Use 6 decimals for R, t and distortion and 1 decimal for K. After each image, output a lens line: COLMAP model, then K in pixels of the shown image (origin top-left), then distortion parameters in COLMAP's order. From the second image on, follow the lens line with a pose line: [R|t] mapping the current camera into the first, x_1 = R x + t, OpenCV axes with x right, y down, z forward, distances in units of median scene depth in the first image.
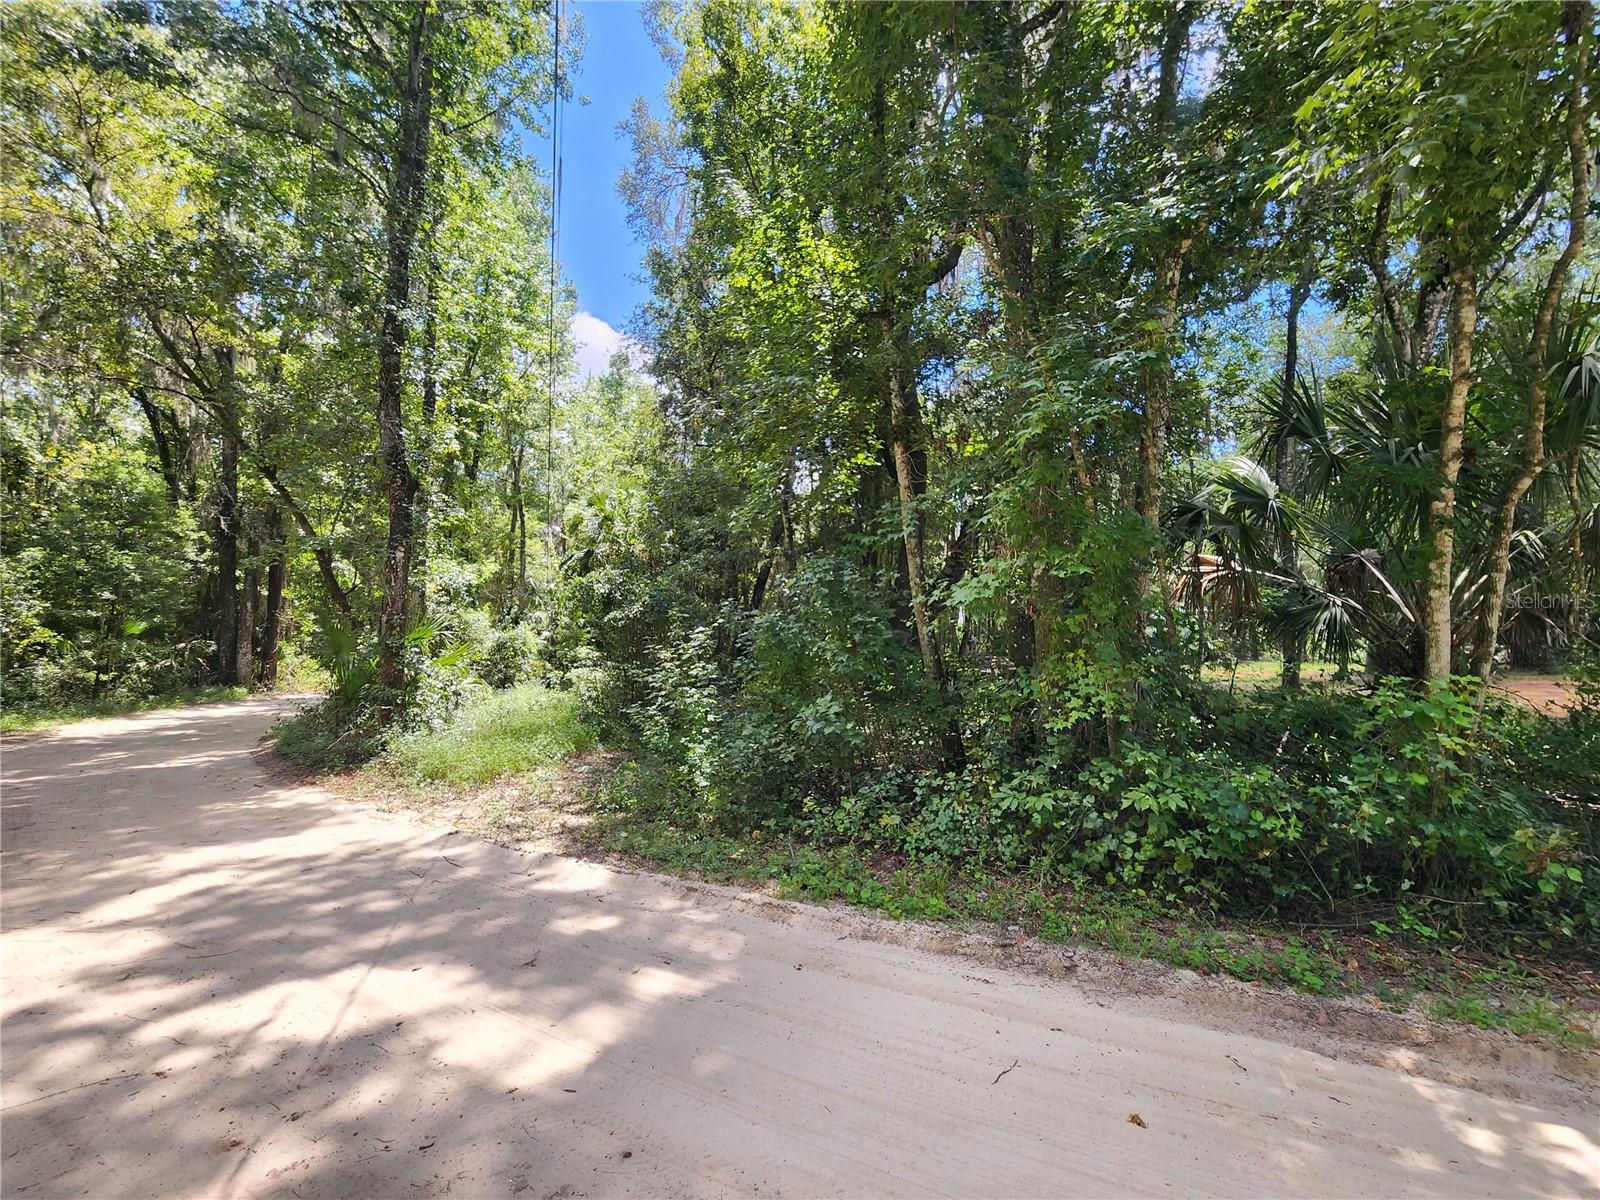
lens RADIAL K [[645.0, 0, 803.8], [0, 645.0, 598.0], [0, 0, 1]] dist [0.001385, 0.000405]
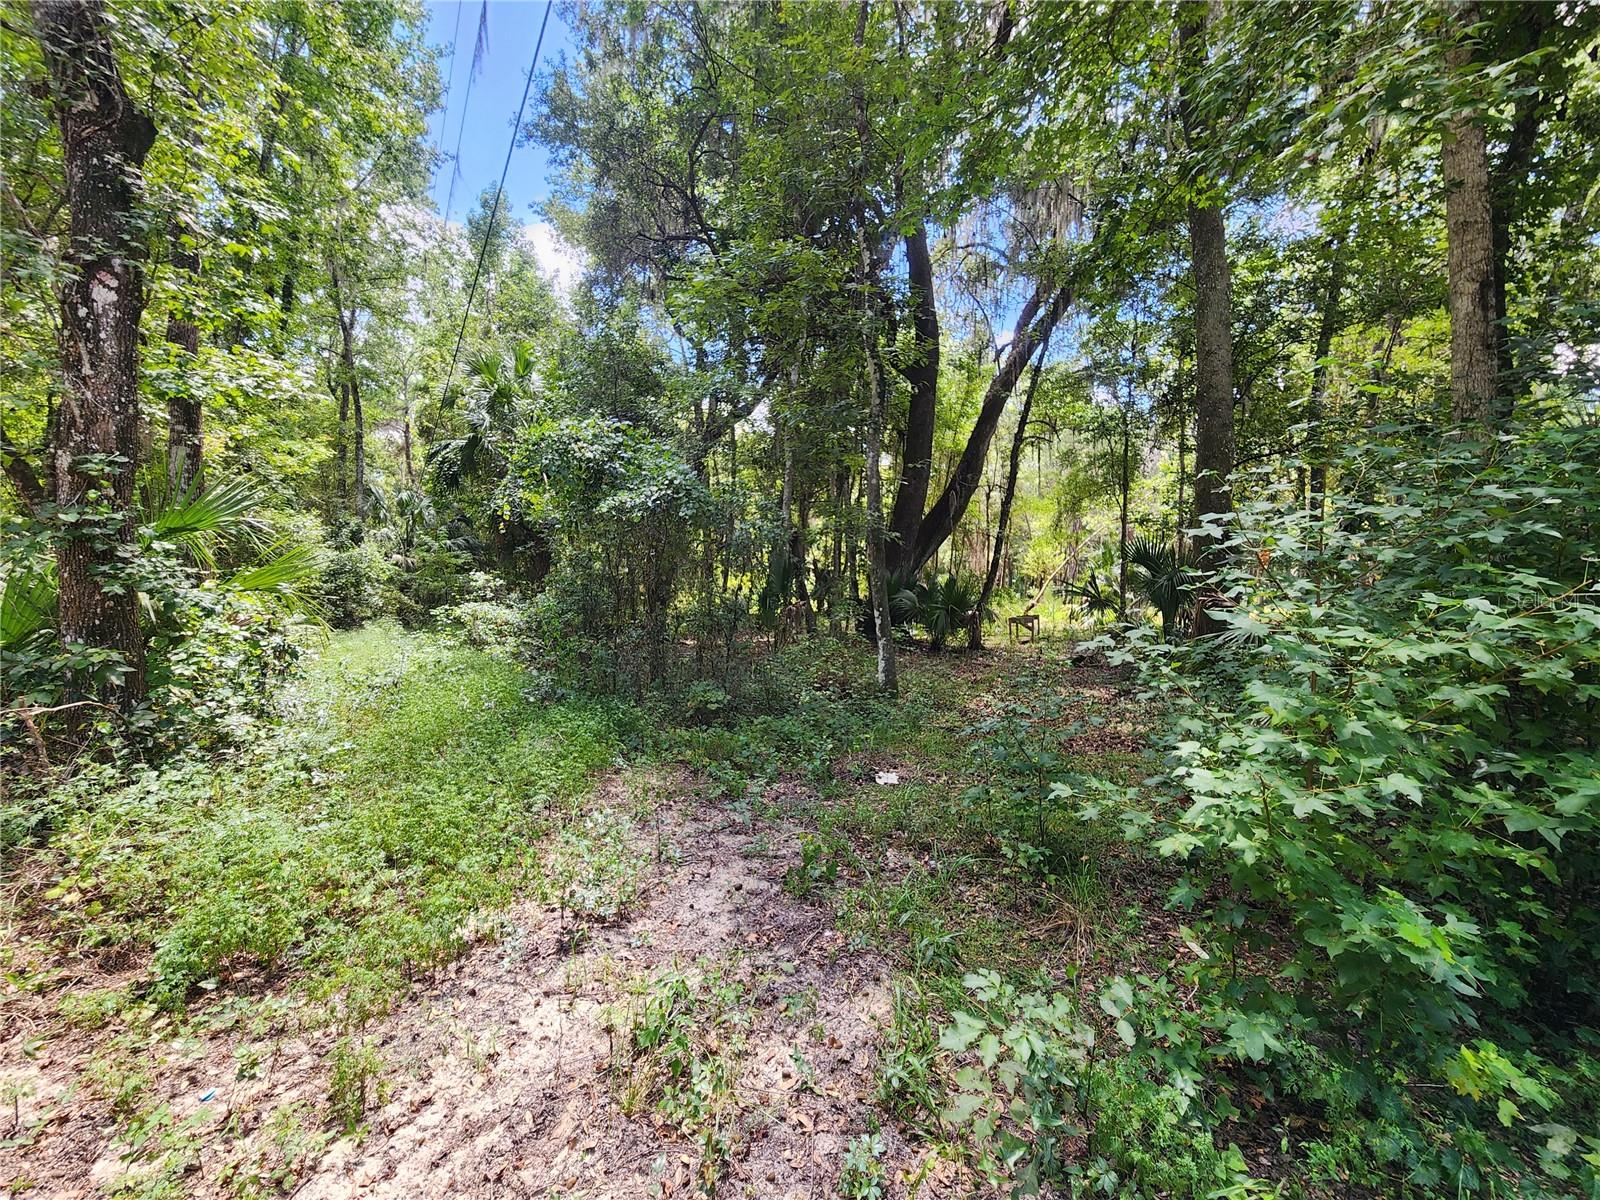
lens RADIAL K [[645.0, 0, 796.3], [0, 645.0, 600.3], [0, 0, 1]] dist [0.001385, 0.000405]
pose [[0.979862, 0.016155, 0.199023, -0.127539], [-0.035303, 0.995036, 0.093038, 0.026382], [-0.196532, -0.098190, 0.975568, 0.226034]]
